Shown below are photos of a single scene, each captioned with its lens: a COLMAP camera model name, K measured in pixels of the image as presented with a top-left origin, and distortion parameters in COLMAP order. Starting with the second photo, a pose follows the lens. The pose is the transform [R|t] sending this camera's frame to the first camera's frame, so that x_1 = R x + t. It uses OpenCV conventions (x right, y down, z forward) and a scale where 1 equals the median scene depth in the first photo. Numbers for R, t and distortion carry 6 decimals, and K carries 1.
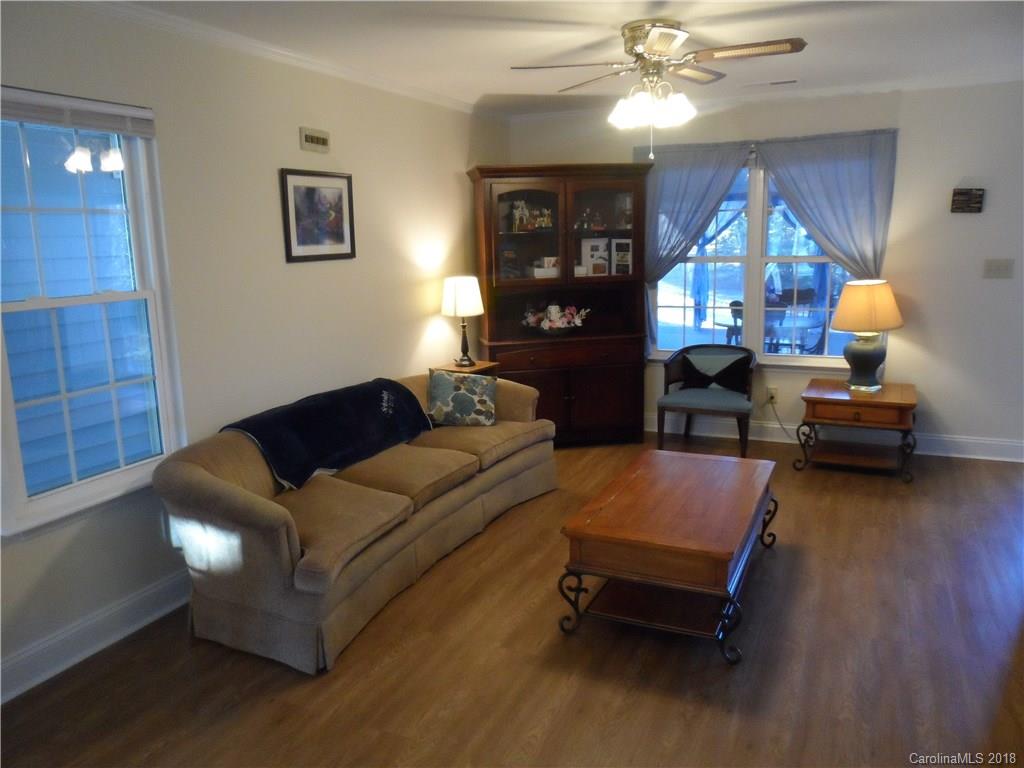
lens RADIAL K [[786.5, 0, 516.0], [0, 786.5, 388.1], [0, 0, 1]] dist [-0.001217, 0.000163]
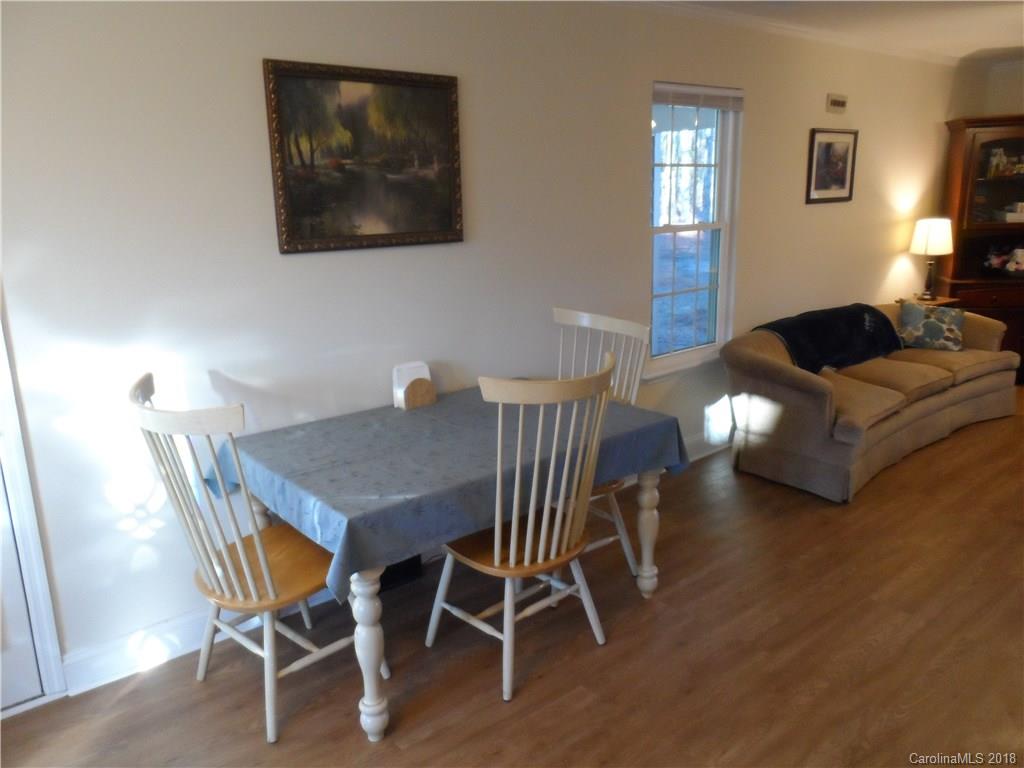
lens RADIAL K [[786.5, 0, 516.0], [0, 786.5, 388.1], [0, 0, 1]] dist [-0.001217, 0.000163]
pose [[0.905631, 0.106861, -0.410382, -0.138048], [-0.078956, 0.993298, 0.084408, 0.054931], [0.416651, -0.044041, 0.907999, -0.302645]]
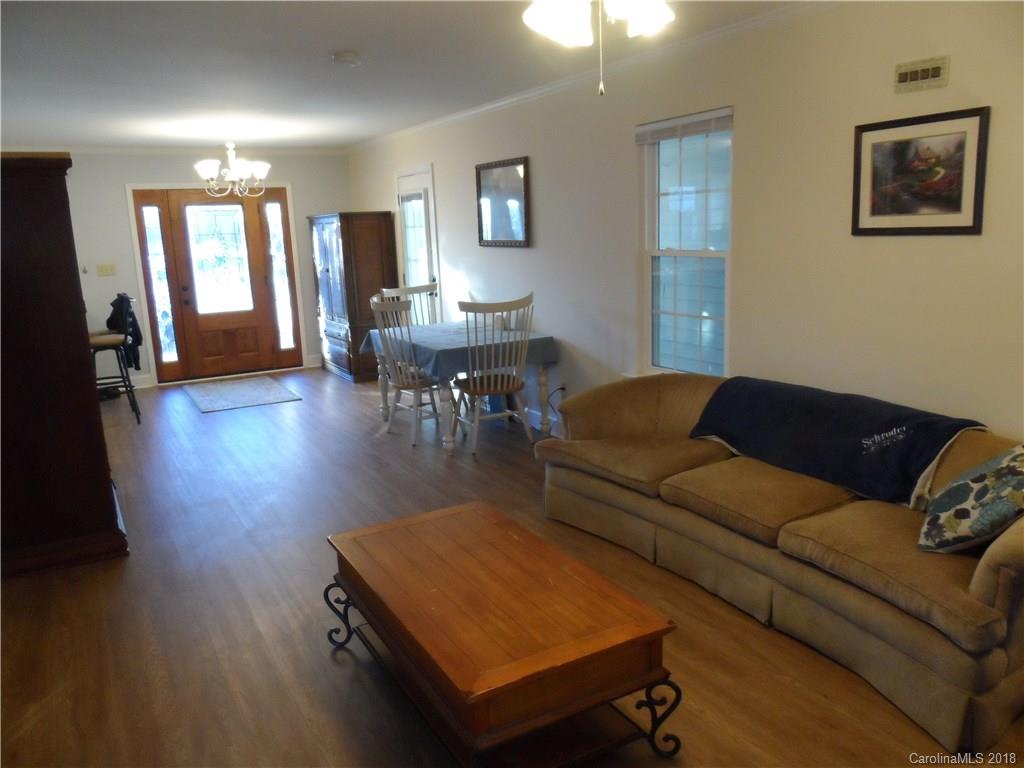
lens RADIAL K [[786.5, 0, 516.0], [0, 786.5, 388.1], [0, 0, 1]] dist [-0.001217, 0.000163]
pose [[-0.584119, 0.212947, -0.783236, 0.546848], [-0.102318, 0.937955, 0.331318, -0.213356], [0.805193, 0.273668, -0.526089, 1.021255]]
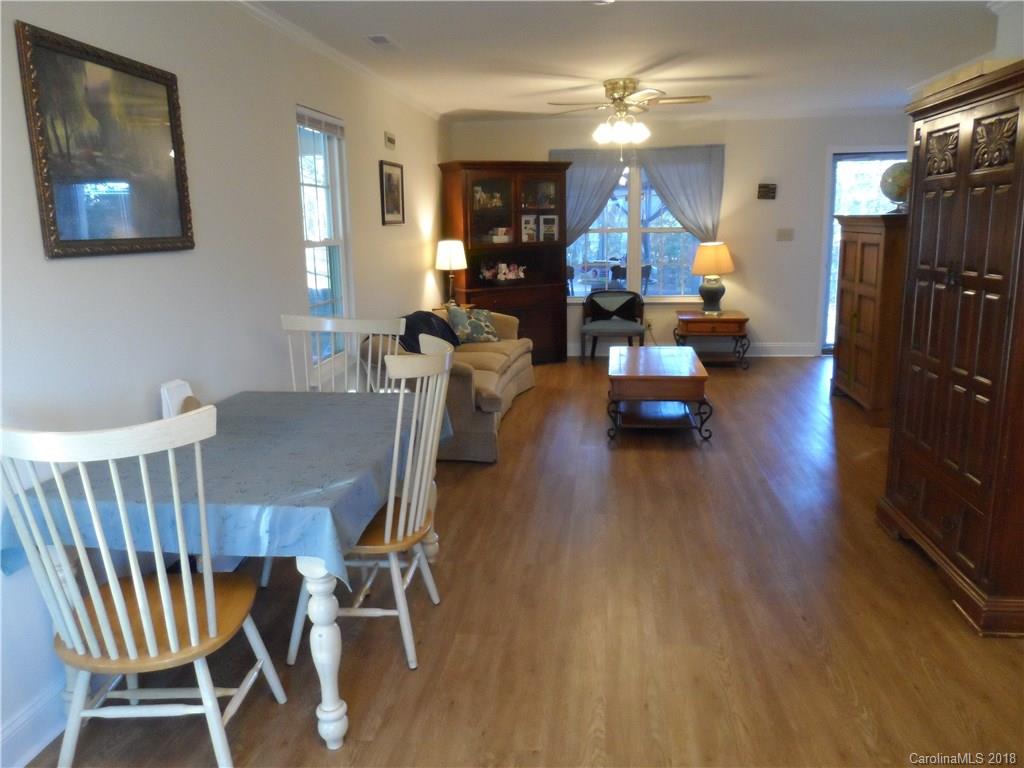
lens RADIAL K [[786.5, 0, 516.0], [0, 786.5, 388.1], [0, 0, 1]] dist [-0.001217, 0.000163]
pose [[0.952437, -0.057404, 0.299280, -0.432000], [0.054064, 0.998348, 0.019435, 0.105753], [-0.299901, -0.002331, 0.953967, -0.387334]]
